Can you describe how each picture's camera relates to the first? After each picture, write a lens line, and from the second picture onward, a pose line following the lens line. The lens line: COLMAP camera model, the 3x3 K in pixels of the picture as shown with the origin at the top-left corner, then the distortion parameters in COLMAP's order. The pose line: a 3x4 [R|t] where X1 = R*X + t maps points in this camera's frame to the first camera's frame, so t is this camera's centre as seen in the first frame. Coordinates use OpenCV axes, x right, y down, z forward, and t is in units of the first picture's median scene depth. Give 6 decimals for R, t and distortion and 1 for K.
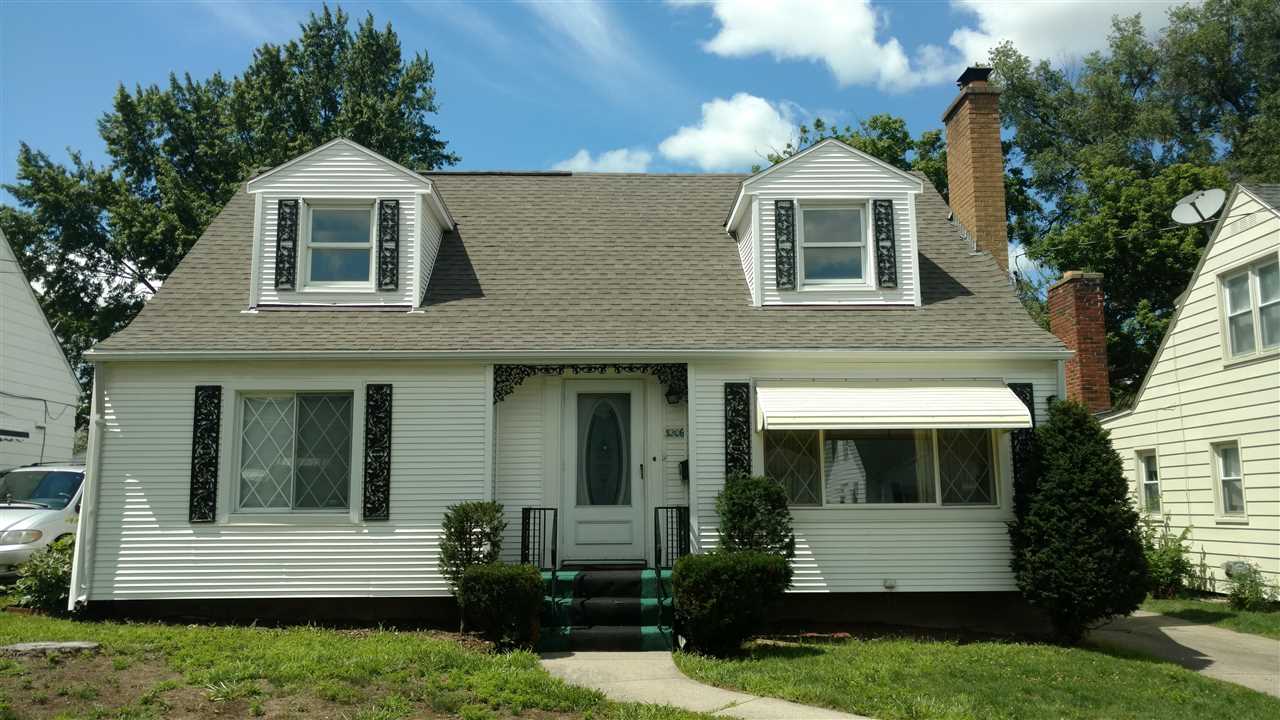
lens RADIAL K [[1008.2, 0, 640.0], [0, 1008.2, 360.0], [0, 0, 1]] dist [0.037518, -0.079181]
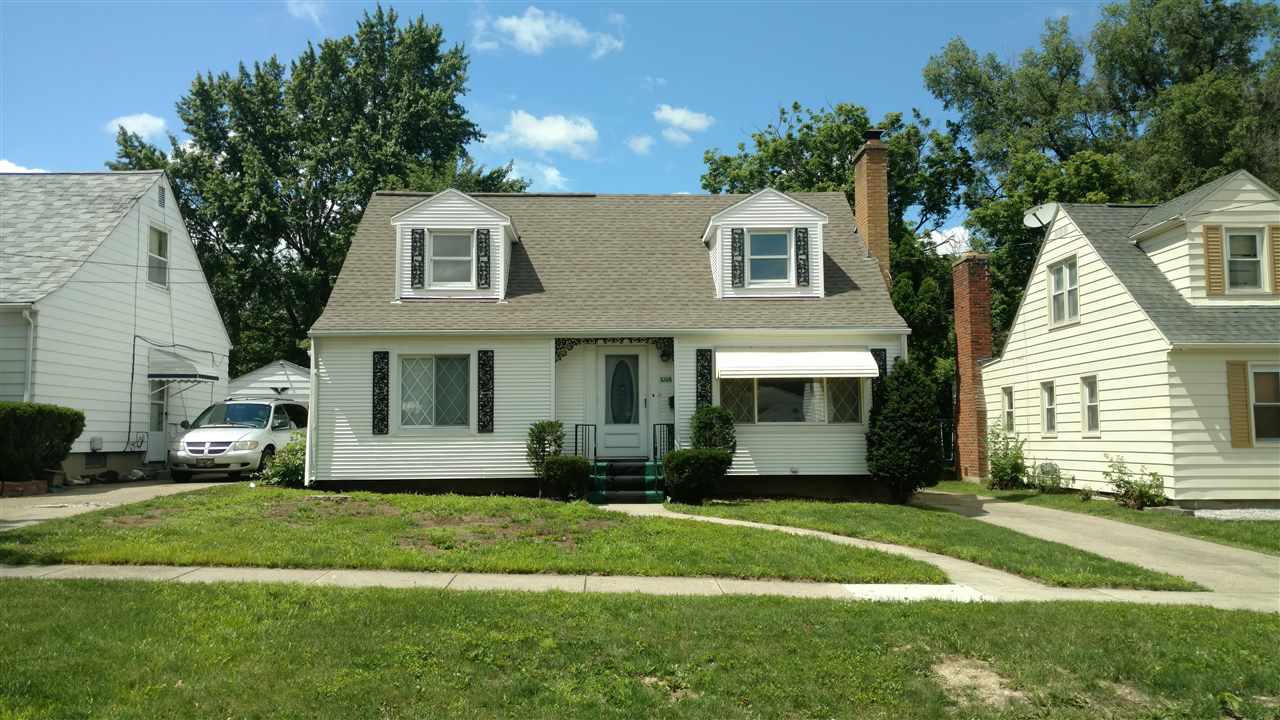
lens RADIAL K [[1008.2, 0, 640.0], [0, 1008.2, 360.0], [0, 0, 1]] dist [0.037518, -0.079181]
pose [[0.999998, -0.001282, -0.001412, -0.004844], [0.001375, 0.997690, 0.067922, -0.064355], [0.001322, -0.067923, 0.997690, -0.573124]]
